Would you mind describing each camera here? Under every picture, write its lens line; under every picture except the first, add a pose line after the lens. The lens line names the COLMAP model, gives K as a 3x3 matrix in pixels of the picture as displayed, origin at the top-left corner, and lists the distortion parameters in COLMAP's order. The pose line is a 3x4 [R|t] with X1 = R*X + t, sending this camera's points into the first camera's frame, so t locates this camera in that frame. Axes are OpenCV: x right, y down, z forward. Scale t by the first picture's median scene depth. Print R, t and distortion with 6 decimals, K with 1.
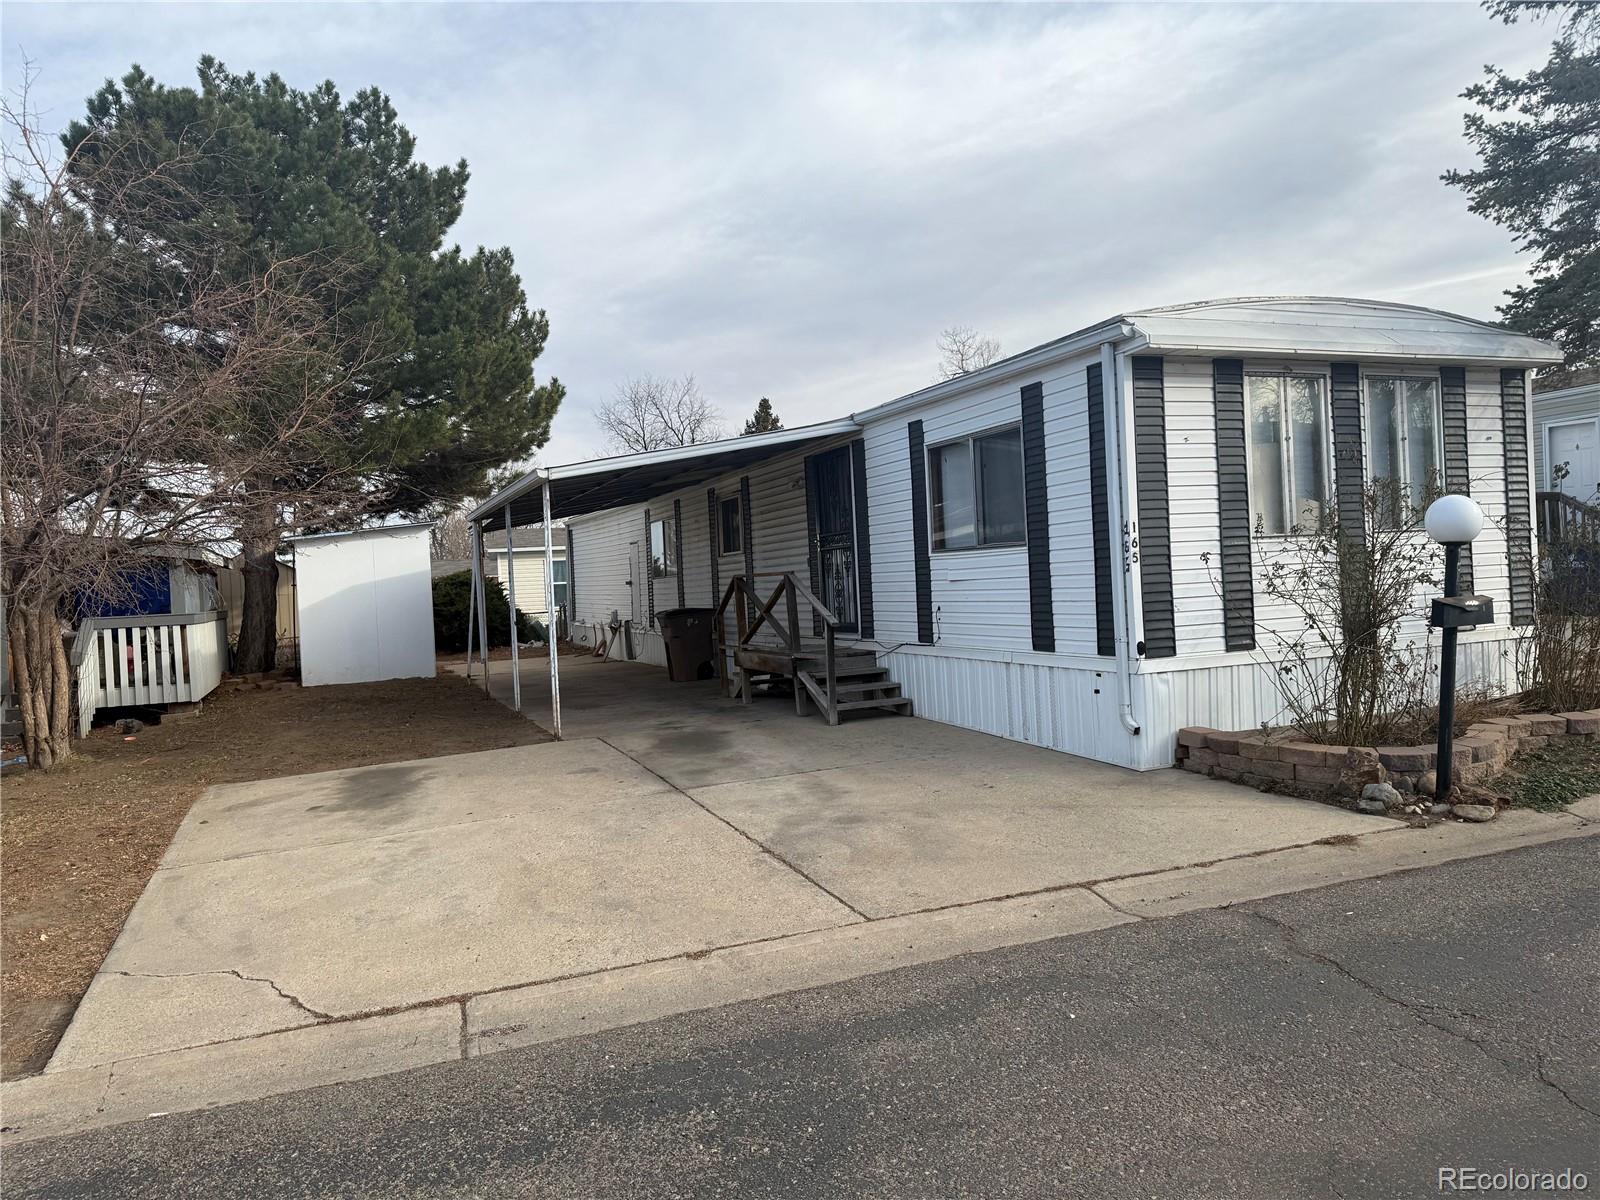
lens RADIAL K [[1117.1, 0, 795.1], [0, 1117.1, 603.0], [0, 0, 1]] dist [0.129175, -0.211358]
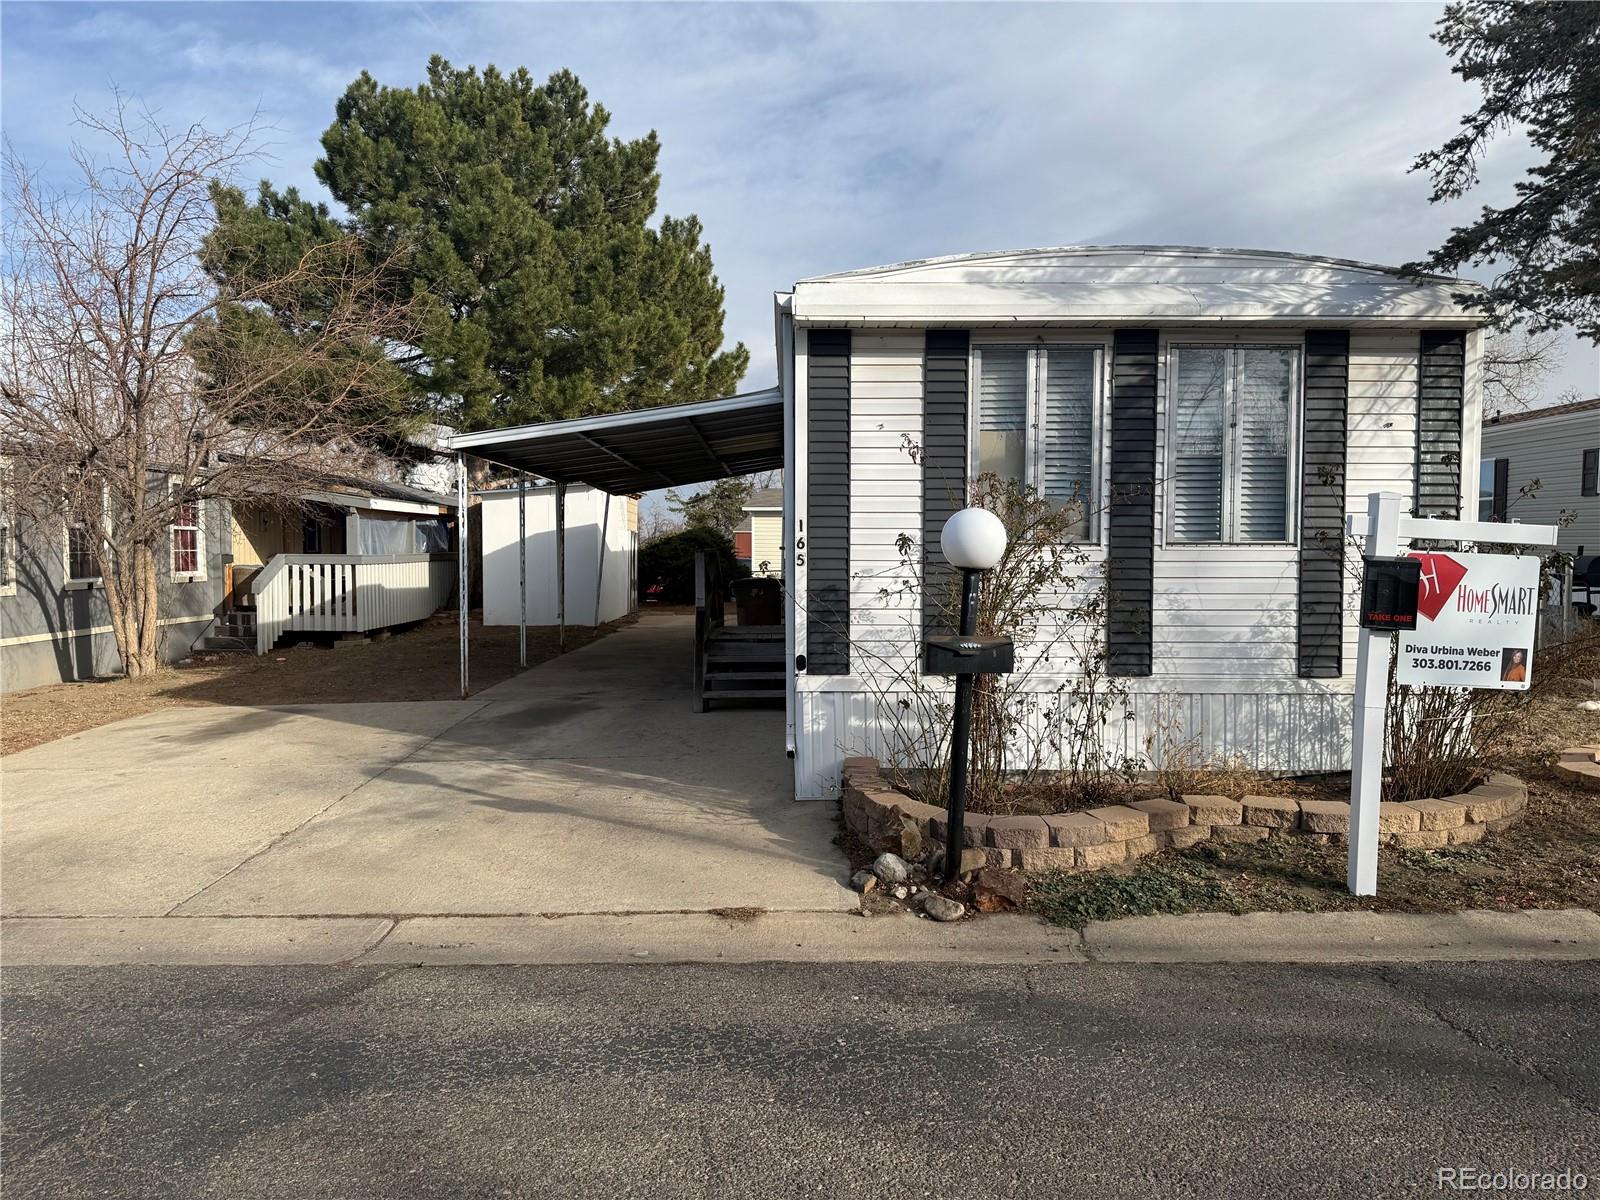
lens RADIAL K [[1123.5, 0, 800.1], [0, 1123.5, 593.2], [0, 0, 1]] dist [0.132410, -0.219845]
pose [[0.926936, 0.068187, -0.368972, 0.547951], [-0.057152, 0.997533, 0.040769, -0.043960], [0.370842, -0.016702, 0.928546, 0.161486]]
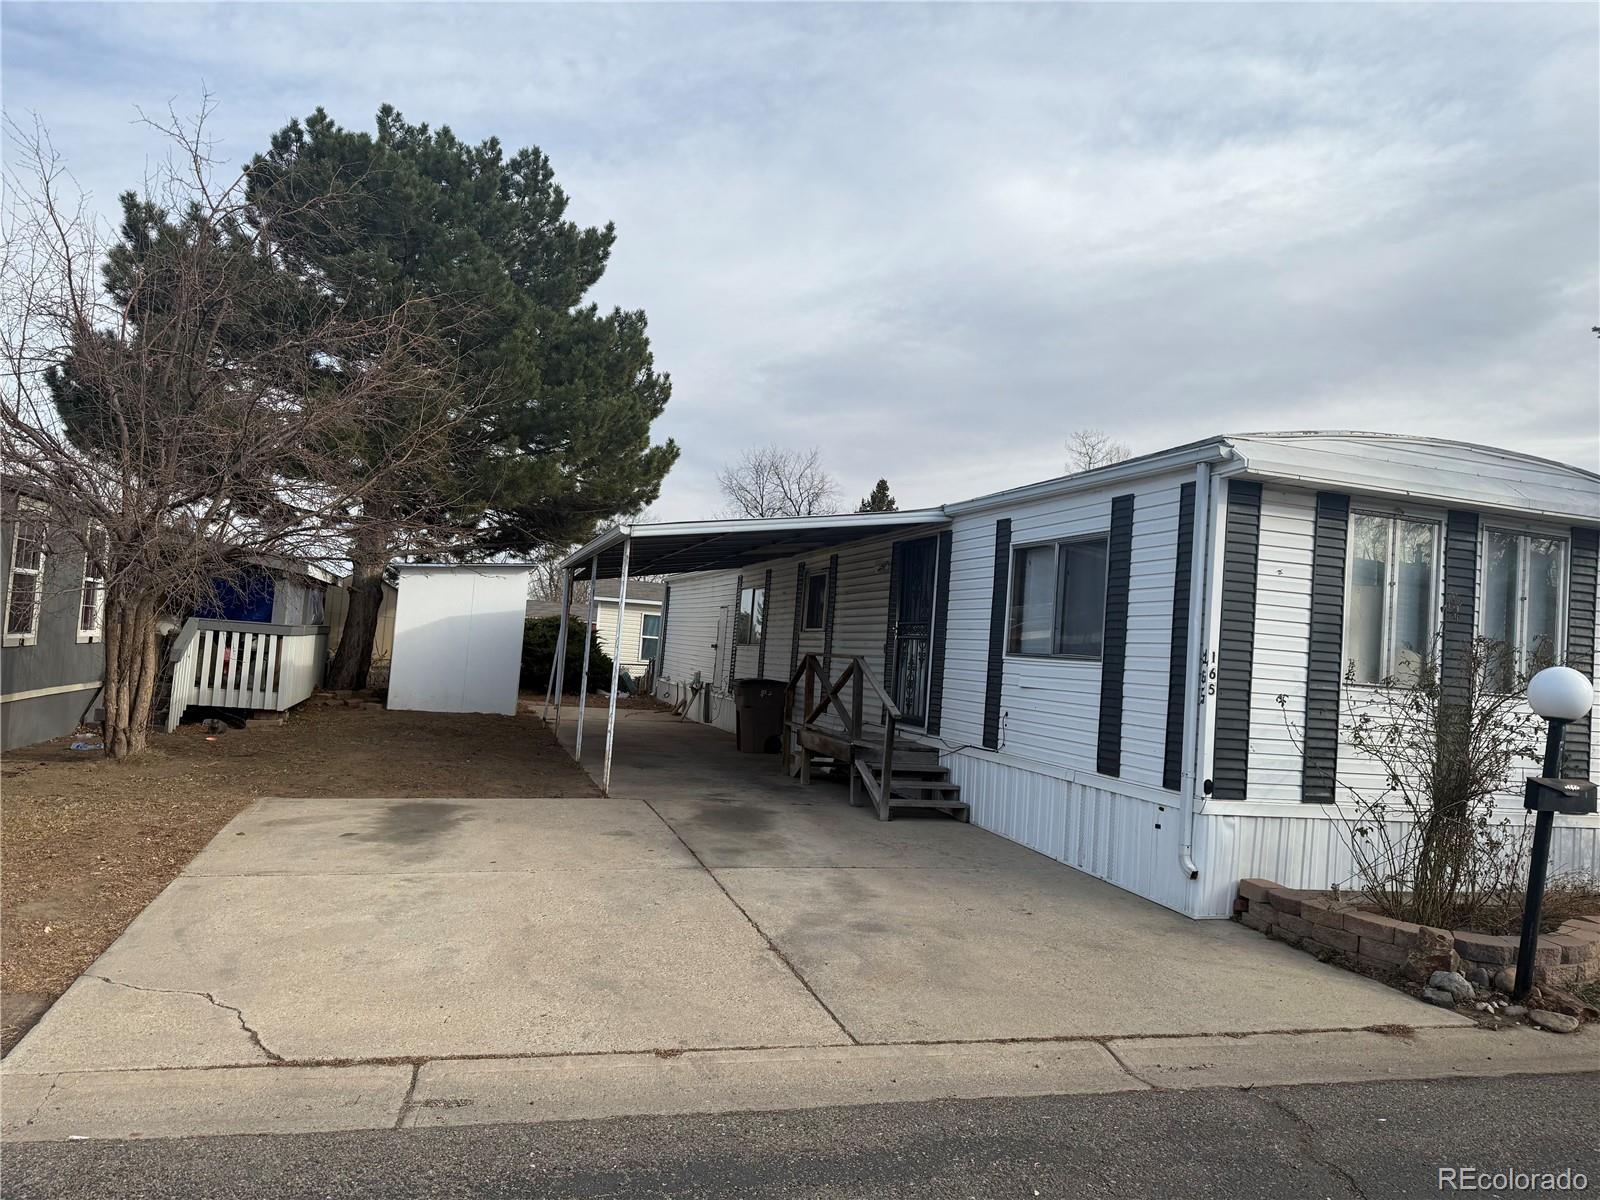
lens RADIAL K [[1117.1, 0, 795.1], [0, 1117.1, 603.0], [0, 0, 1]] dist [0.129175, -0.211358]
pose [[0.988057, 0.118900, -0.098014, 0.037160], [-0.125224, 0.990246, -0.061093, -0.009093], [0.089794, 0.072637, 0.993308, 0.022500]]
